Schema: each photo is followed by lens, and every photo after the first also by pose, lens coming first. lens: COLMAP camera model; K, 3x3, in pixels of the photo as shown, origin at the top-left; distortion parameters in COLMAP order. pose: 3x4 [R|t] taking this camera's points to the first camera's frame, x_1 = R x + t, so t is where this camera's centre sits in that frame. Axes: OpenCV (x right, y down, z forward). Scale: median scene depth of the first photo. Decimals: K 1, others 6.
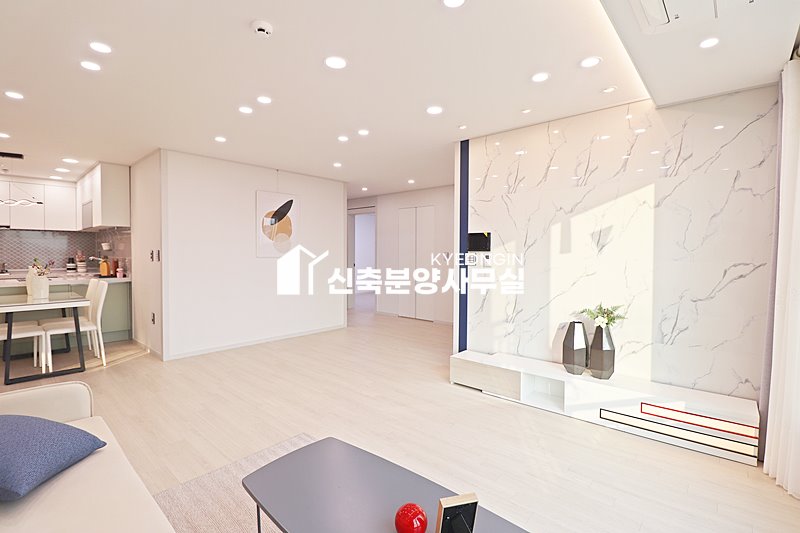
lens RADIAL K [[372.0, 0, 401.7], [0, 372.0, 262.8], [0, 0, 1]] dist [0.002877, -0.014370]
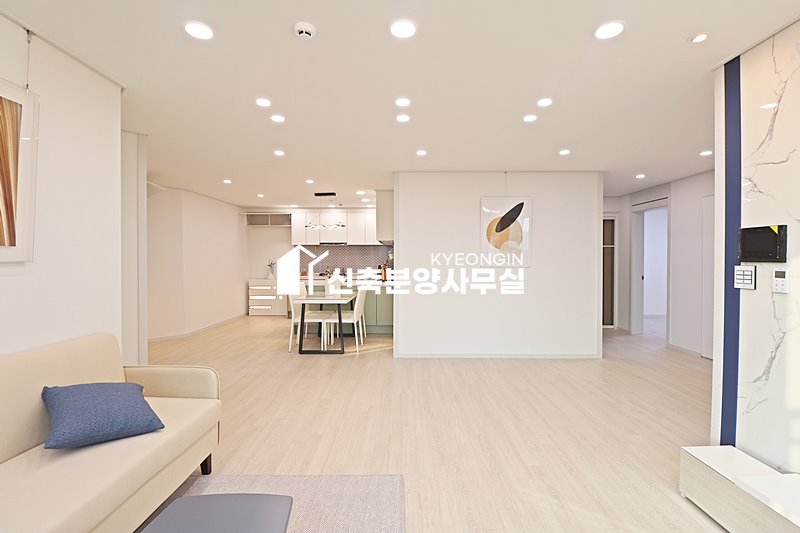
lens RADIAL K [[372.0, 0, 401.7], [0, 372.0, 262.8], [0, 0, 1]] dist [0.002877, -0.014370]
pose [[0.662680, 0.004760, -0.748887, 0.239289], [-0.019066, 0.999763, -0.010516, -0.014813], [0.748660, 0.021247, 0.662614, 0.269829]]
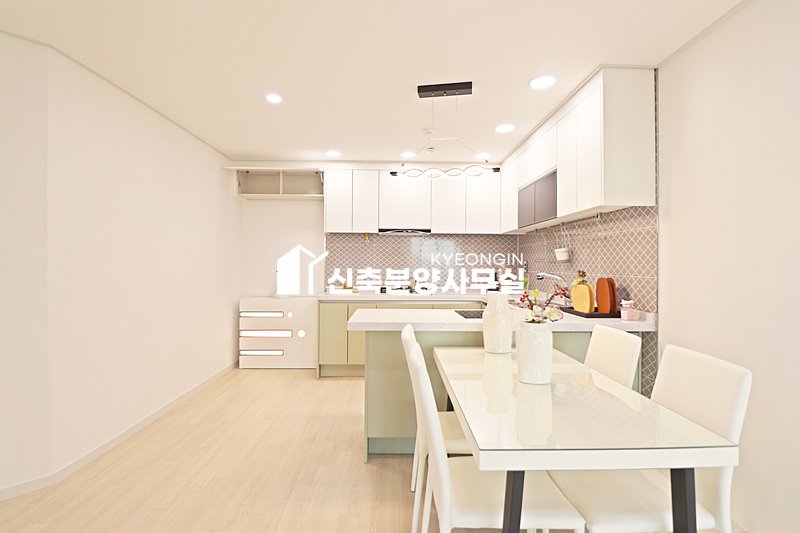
lens RADIAL K [[367.9, 0, 400.9], [0, 367.9, 260.4], [0, 0, 1]] dist [-0.000875, -0.014033]
pose [[0.679377, -0.006657, -0.733759, -0.787342], [-0.023006, 0.999274, -0.030366, -0.016901], [0.733429, 0.037511, 0.678730, 0.626695]]
